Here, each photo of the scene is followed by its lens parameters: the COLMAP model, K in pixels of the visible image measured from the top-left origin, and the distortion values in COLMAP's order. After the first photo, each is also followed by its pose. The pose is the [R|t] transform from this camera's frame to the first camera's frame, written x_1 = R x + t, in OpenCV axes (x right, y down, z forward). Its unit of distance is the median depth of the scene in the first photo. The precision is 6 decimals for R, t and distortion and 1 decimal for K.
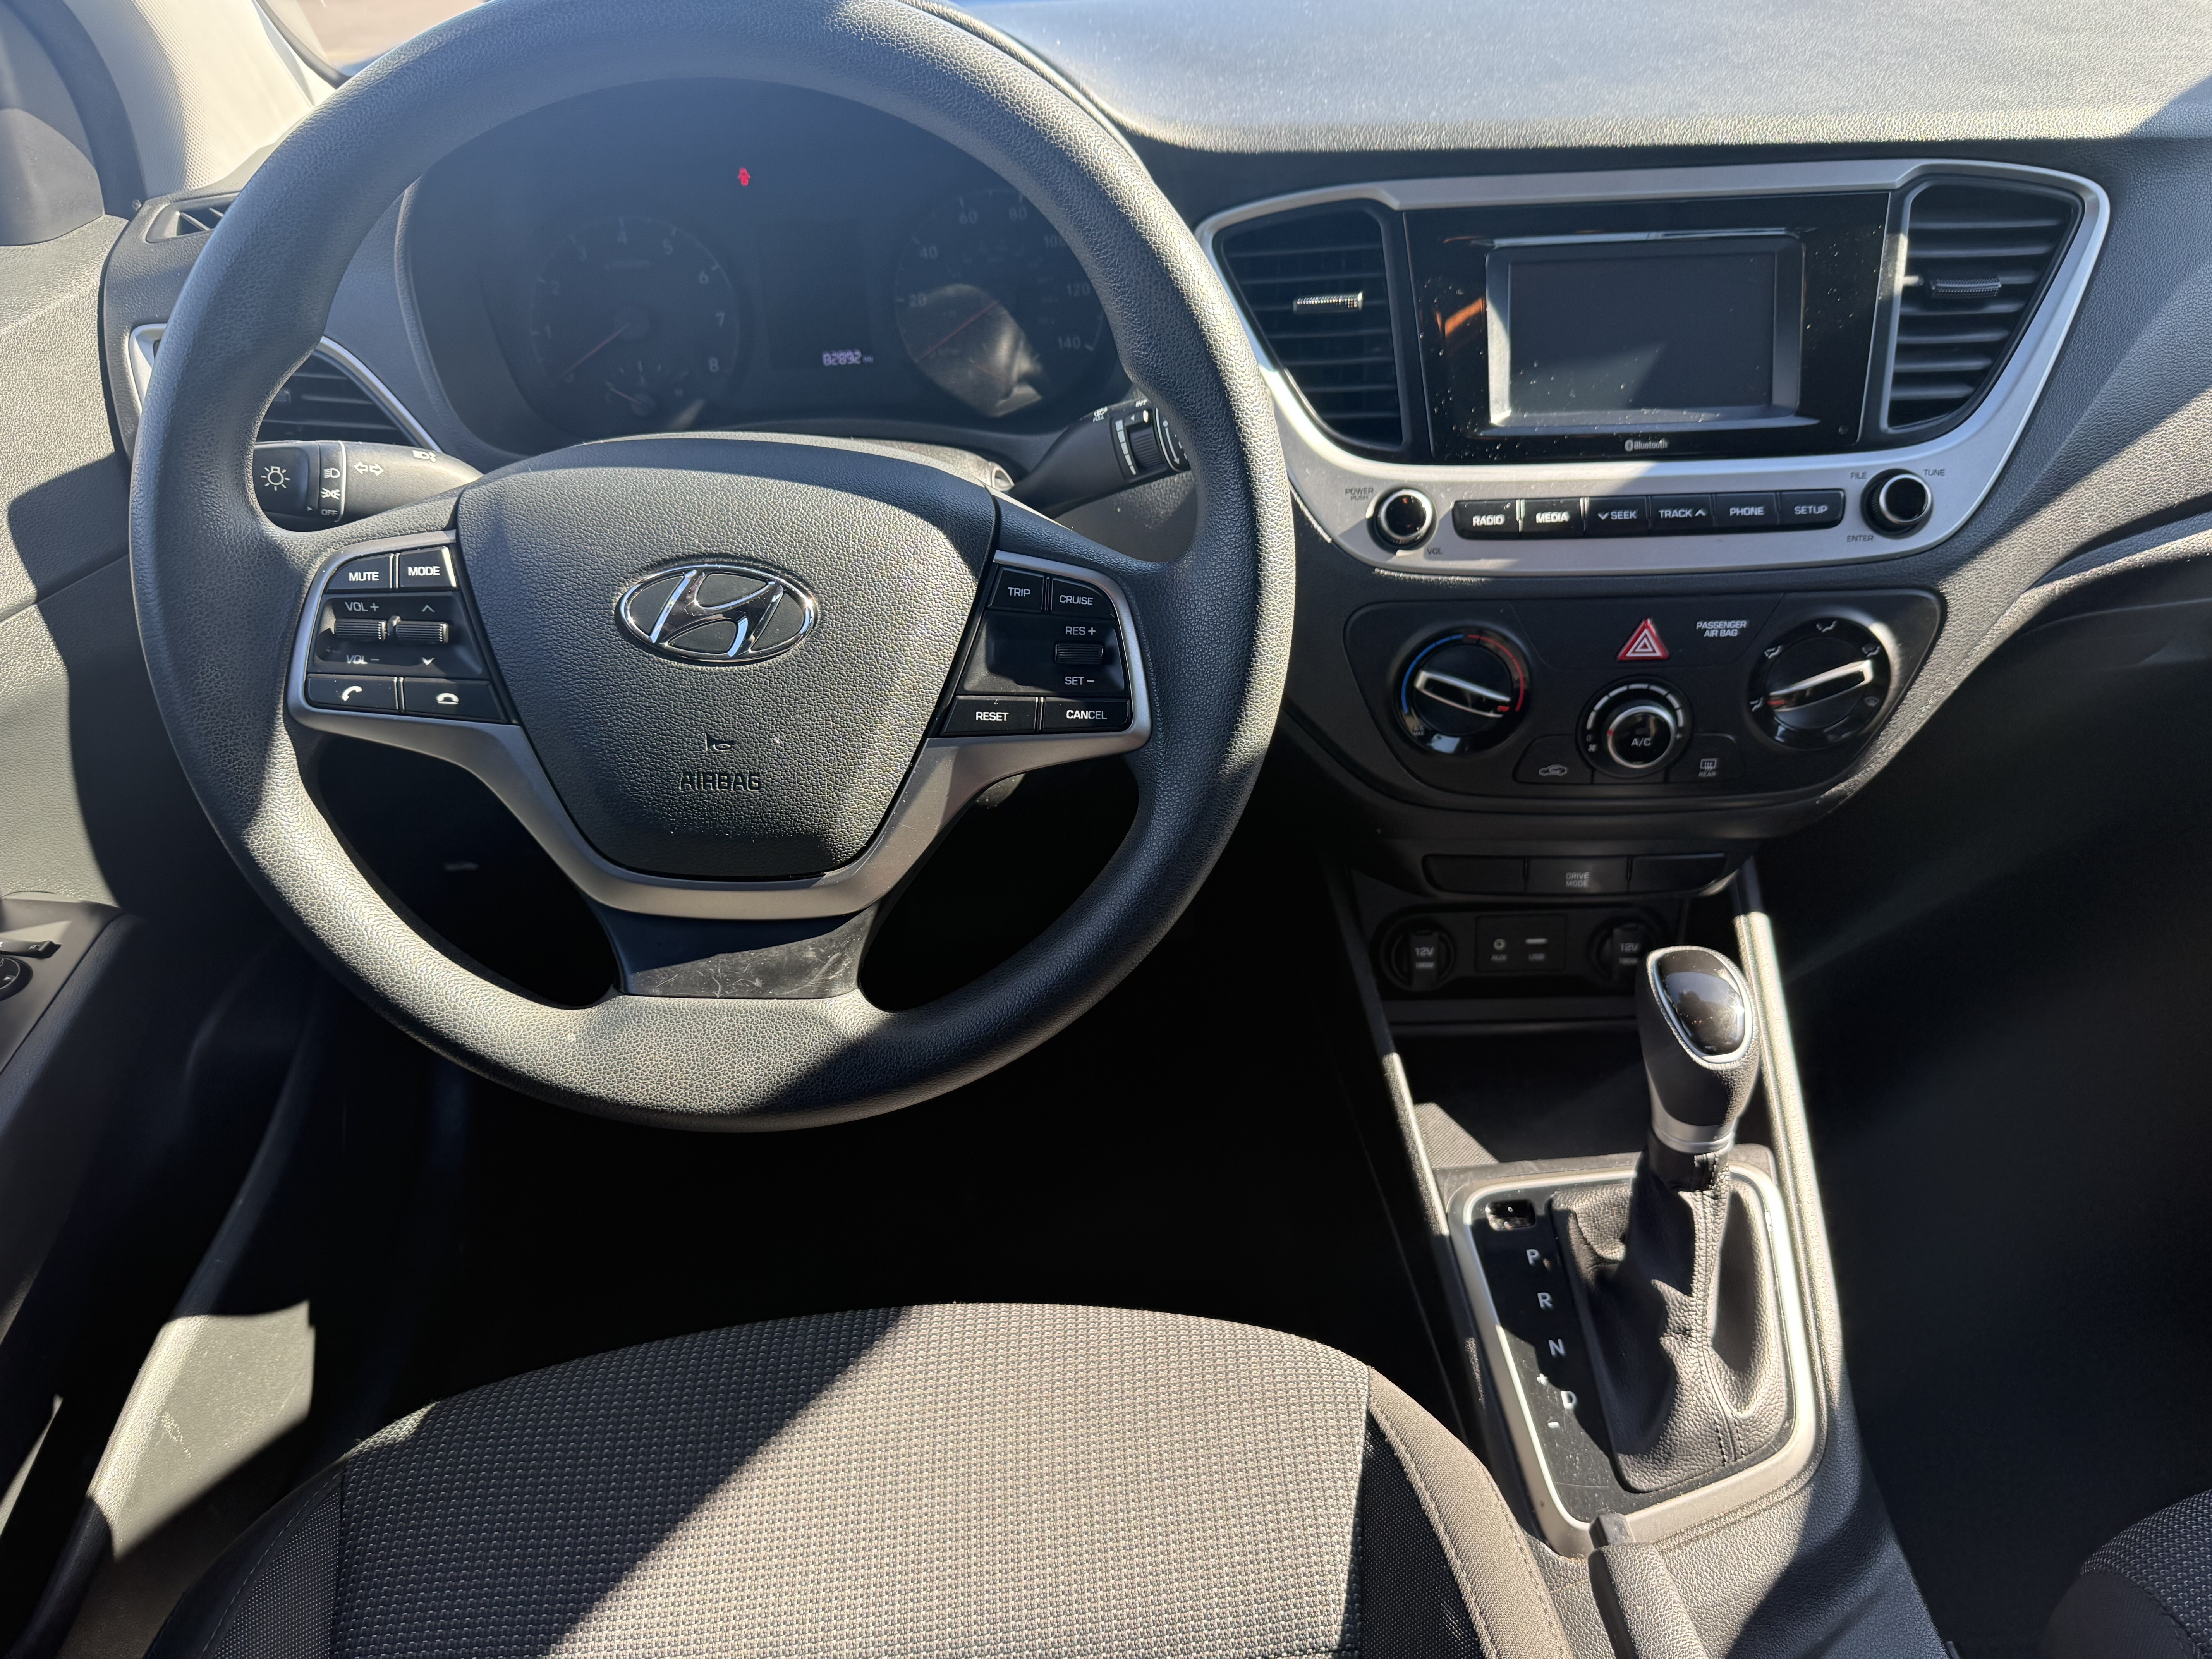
lens RADIAL K [[1543.6, 0, 1106.0], [0, 1543.6, 829.5], [0, 0, 1]] dist [0.000634, 0.000242]
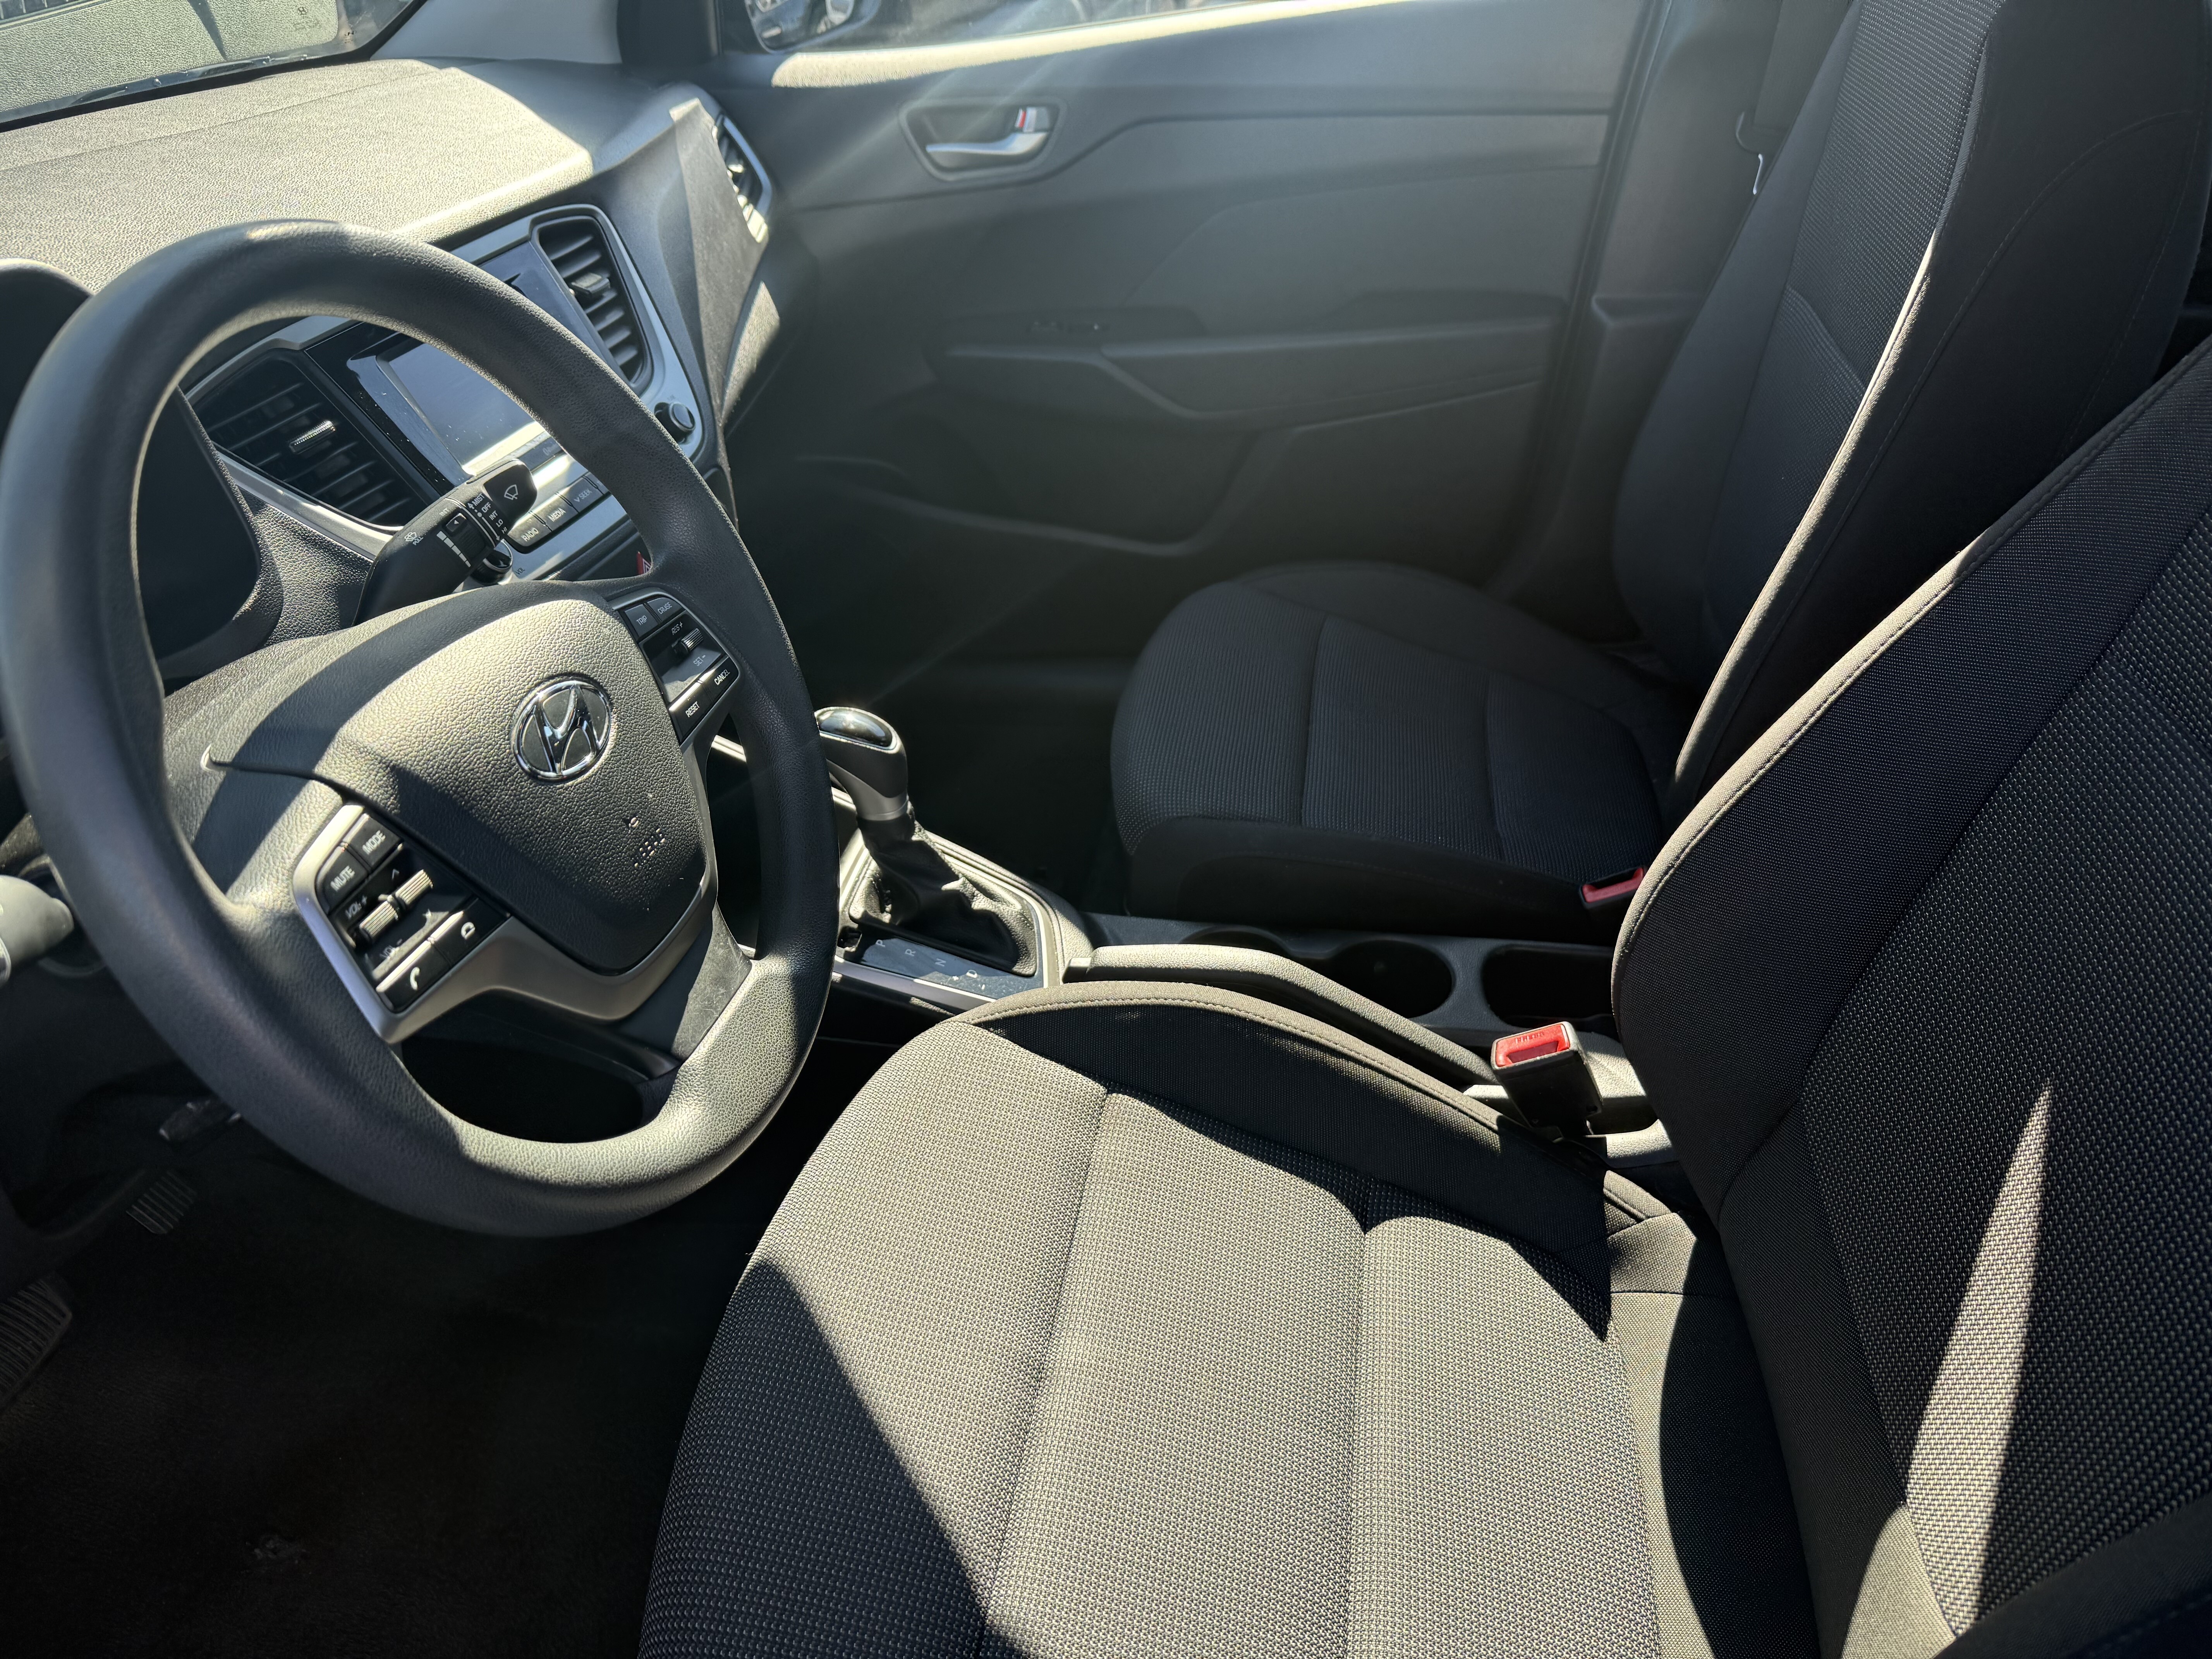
lens RADIAL K [[1543.6, 0, 1106.0], [0, 1543.6, 829.5], [0, 0, 1]] dist [0.000634, 0.000242]
pose [[0.204508, -0.511660, 0.834494, -1.071100], [0.544177, 0.768062, 0.337568, -0.231438], [-0.813664, 0.385077, 0.435508, 0.186120]]
